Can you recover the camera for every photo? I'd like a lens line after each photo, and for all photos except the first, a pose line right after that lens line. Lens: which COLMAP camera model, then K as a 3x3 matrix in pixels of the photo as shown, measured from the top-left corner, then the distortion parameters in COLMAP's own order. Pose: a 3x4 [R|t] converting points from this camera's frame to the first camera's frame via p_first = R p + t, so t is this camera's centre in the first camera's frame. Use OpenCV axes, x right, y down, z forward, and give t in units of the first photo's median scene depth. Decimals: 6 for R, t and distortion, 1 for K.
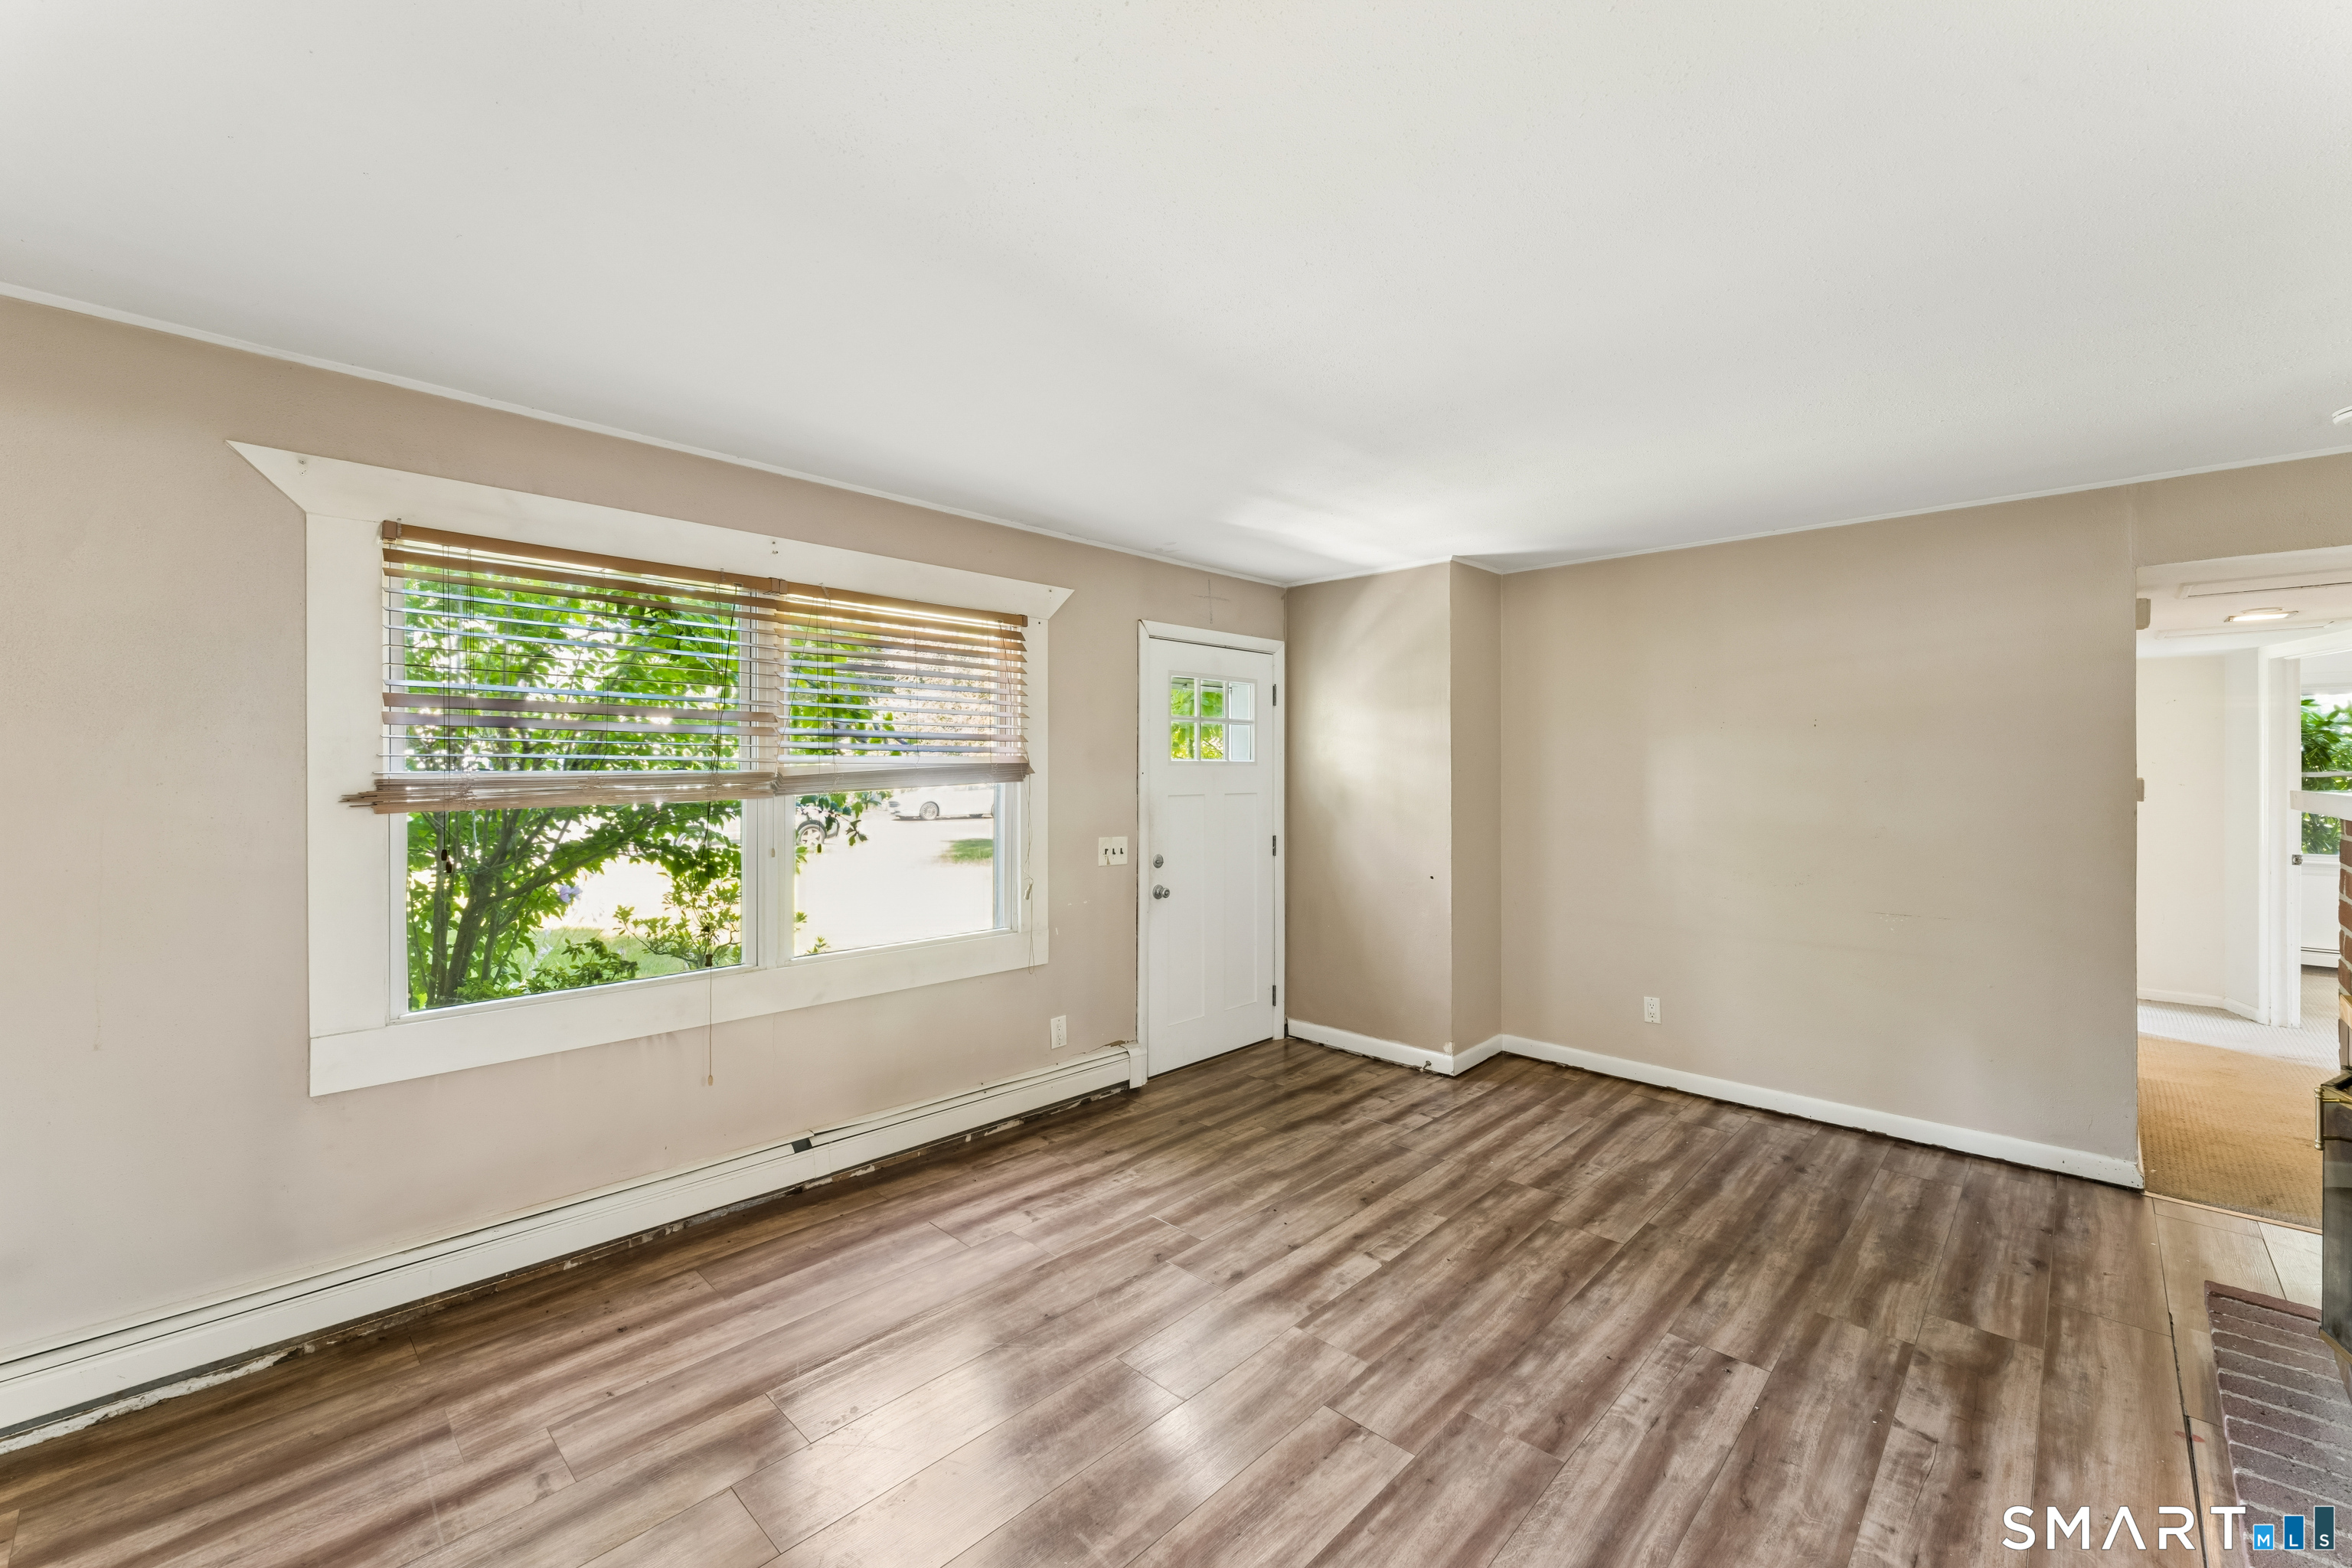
lens RADIAL K [[950.7, 0, 1176.5], [0, 950.7, 773.1], [0, 0, 1]] dist [0.000071, 0.000047]
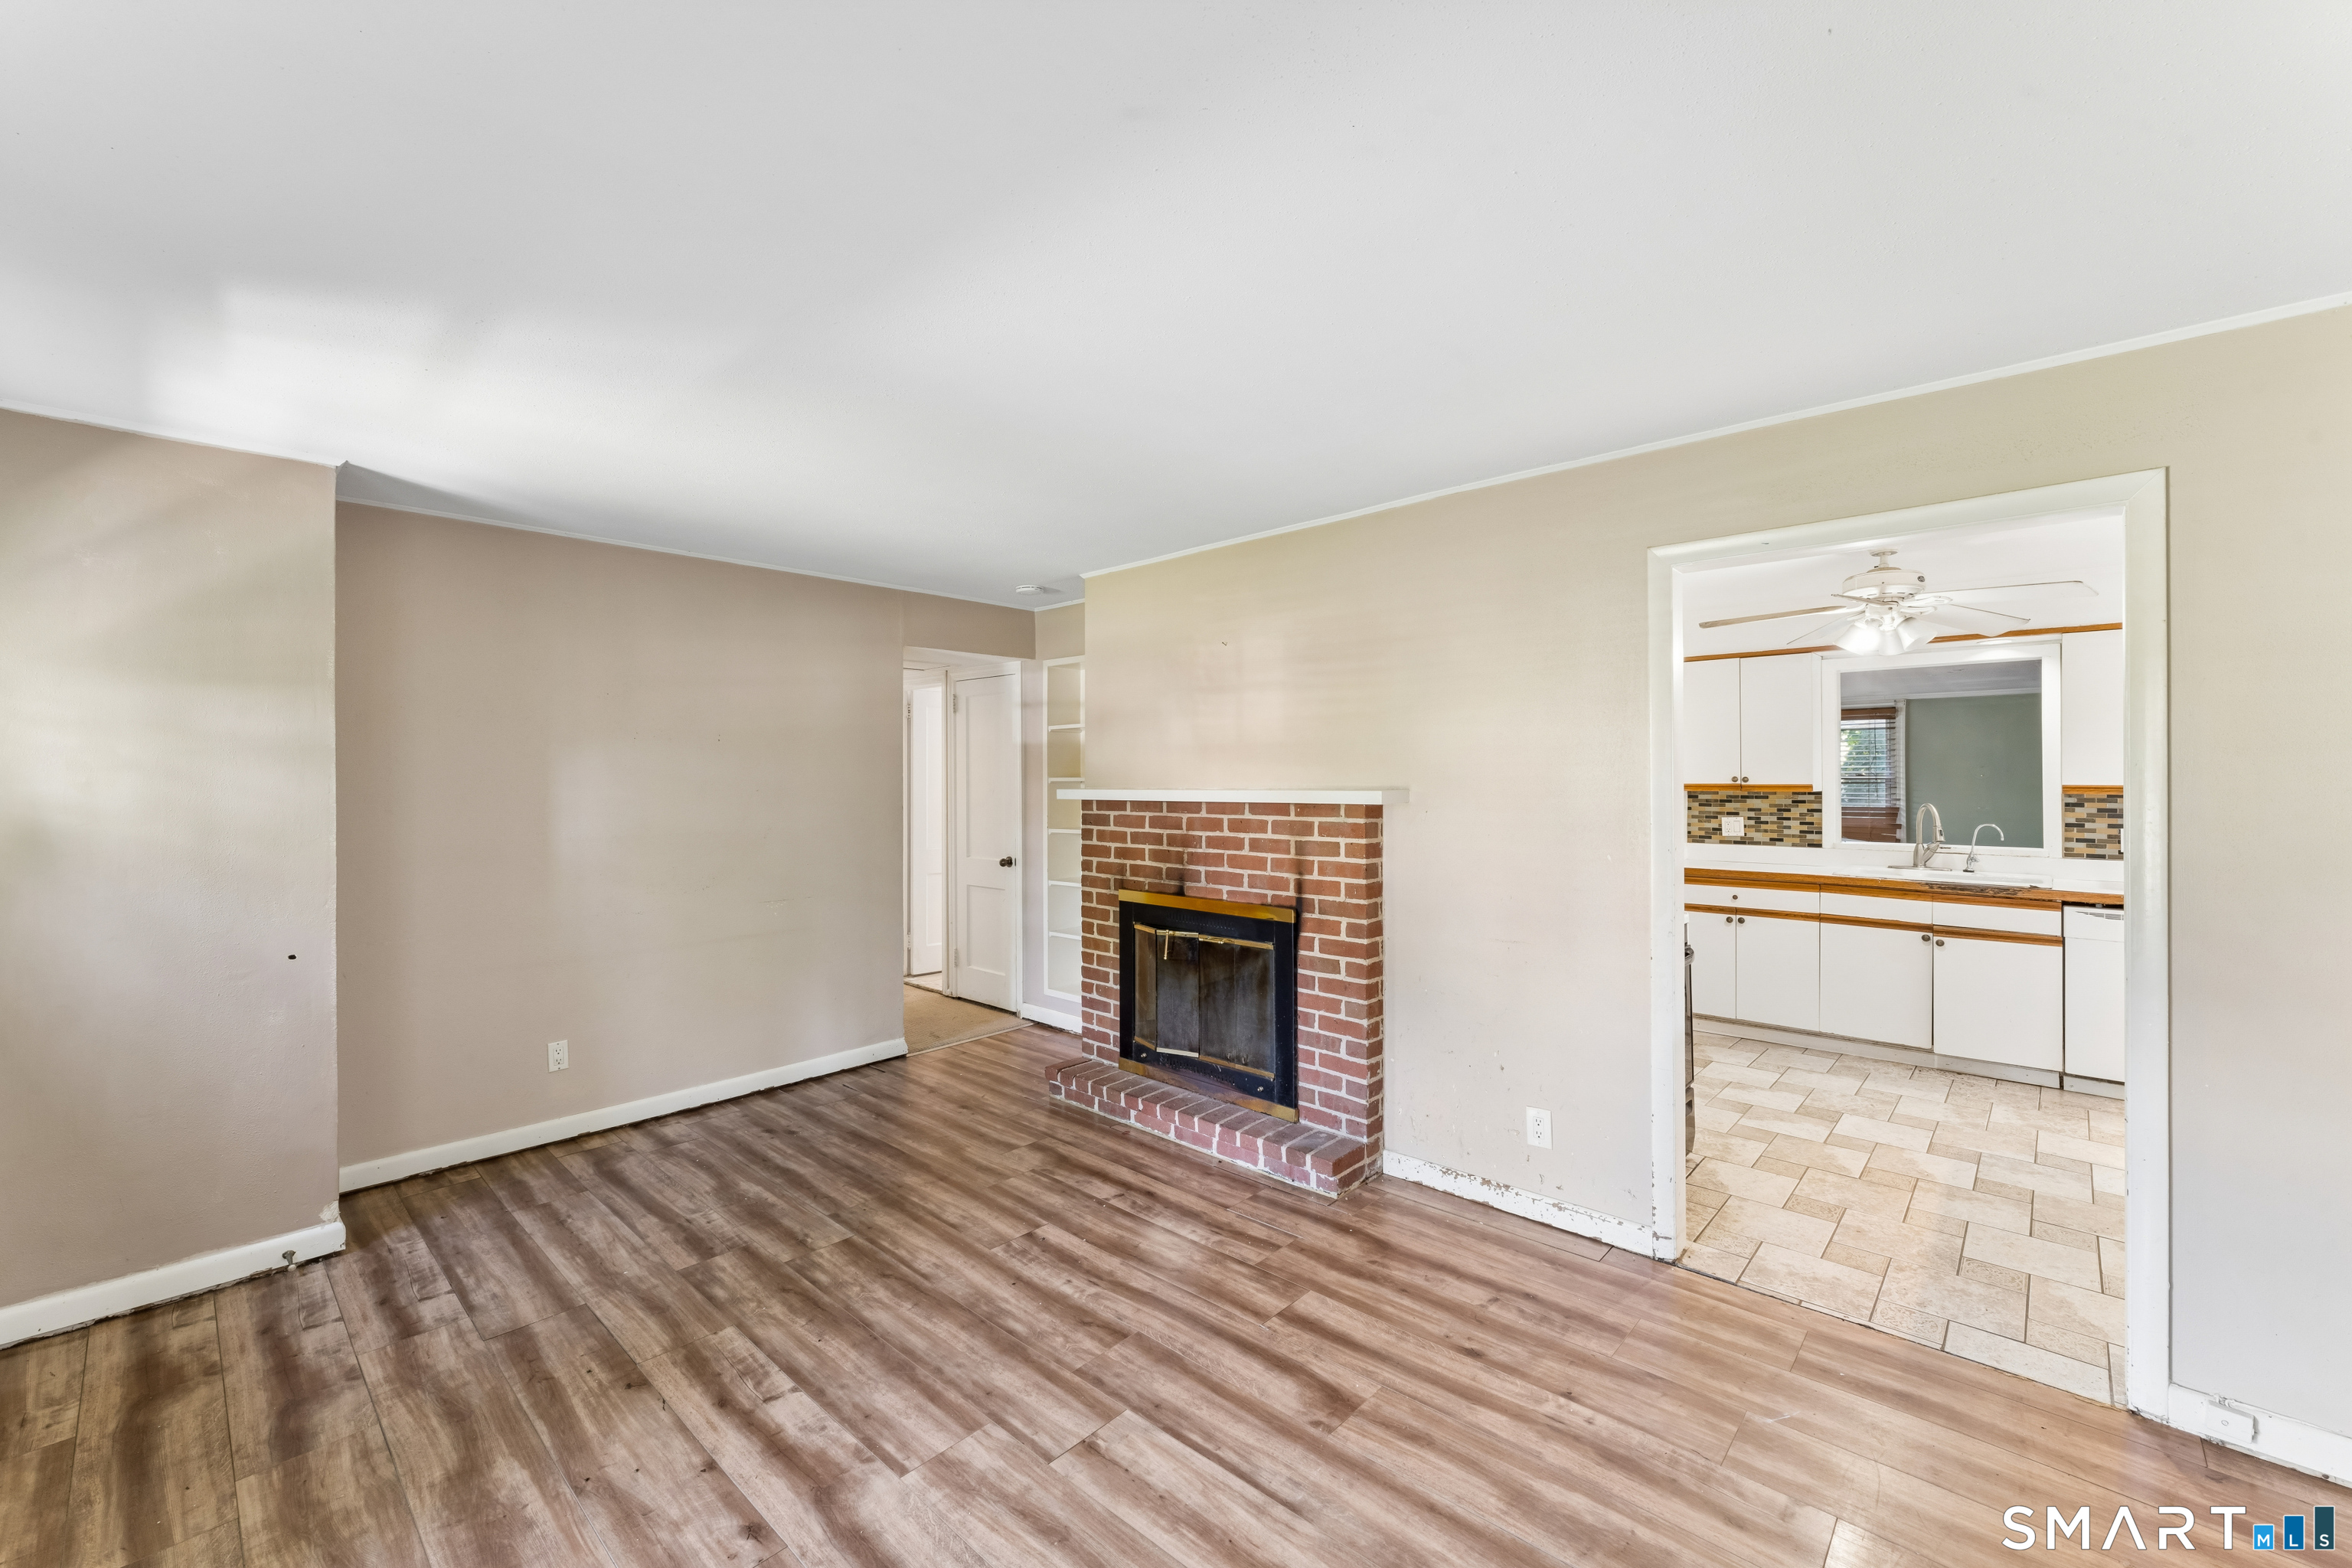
lens RADIAL K [[950.7, 0, 1176.5], [0, 950.7, 773.1], [0, 0, 1]] dist [0.000071, 0.000047]
pose [[-0.018804, 0.000585, 0.999823, -0.507893], [0.011197, 0.999937, -0.000374, -0.007258], [-0.999760, 0.011188, -0.018809, 0.576866]]
